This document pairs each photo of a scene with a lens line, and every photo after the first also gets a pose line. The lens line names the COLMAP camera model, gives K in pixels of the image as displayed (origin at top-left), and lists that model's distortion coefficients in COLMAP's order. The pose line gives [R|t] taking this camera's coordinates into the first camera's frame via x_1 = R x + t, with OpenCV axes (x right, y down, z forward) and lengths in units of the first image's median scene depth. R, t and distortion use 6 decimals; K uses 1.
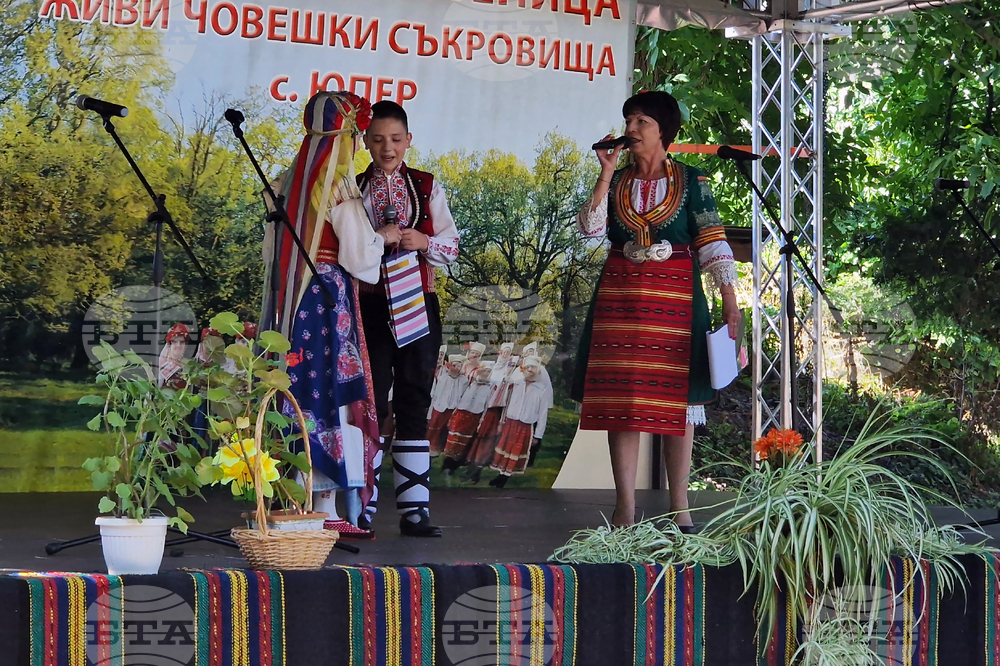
lens RADIAL K [[2954.0, 0, 495.2], [0, 2954.0, 330.6], [0, 0, 1]] dist [-0.301225, 0.000000]
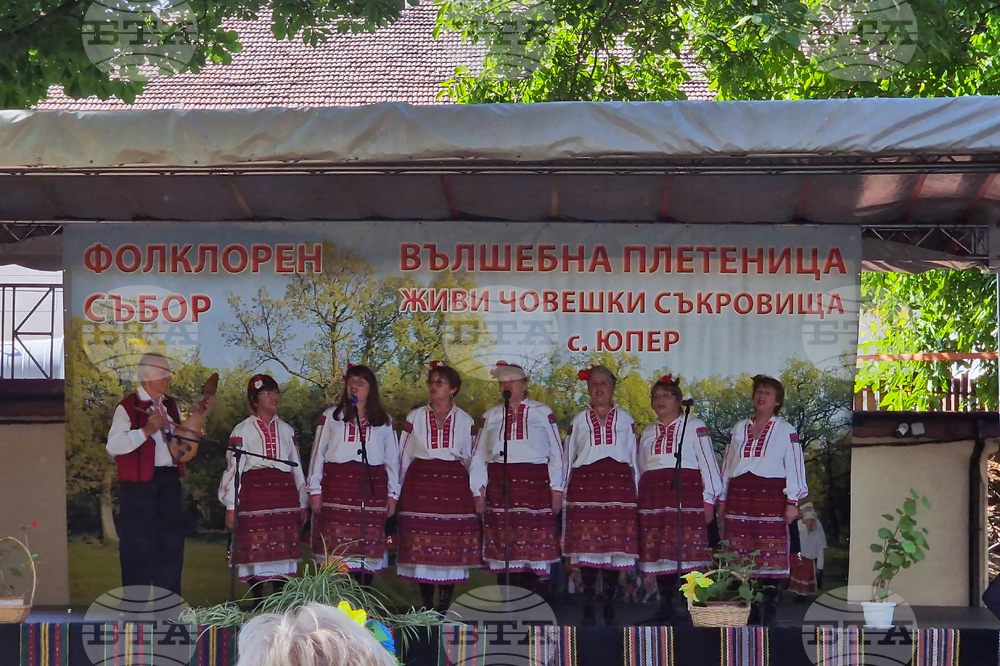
lens RADIAL K [[2954.0, 0, 499.6], [0, 2954.0, 340.0], [0, 0, 1]] dist [-0.301225, 0.000000]
pose [[0.799010, -0.058513, -0.598464, 0.830697], [0.027310, 0.997759, -0.061091, 0.009364], [0.600698, 0.032468, 0.798817, -0.258545]]
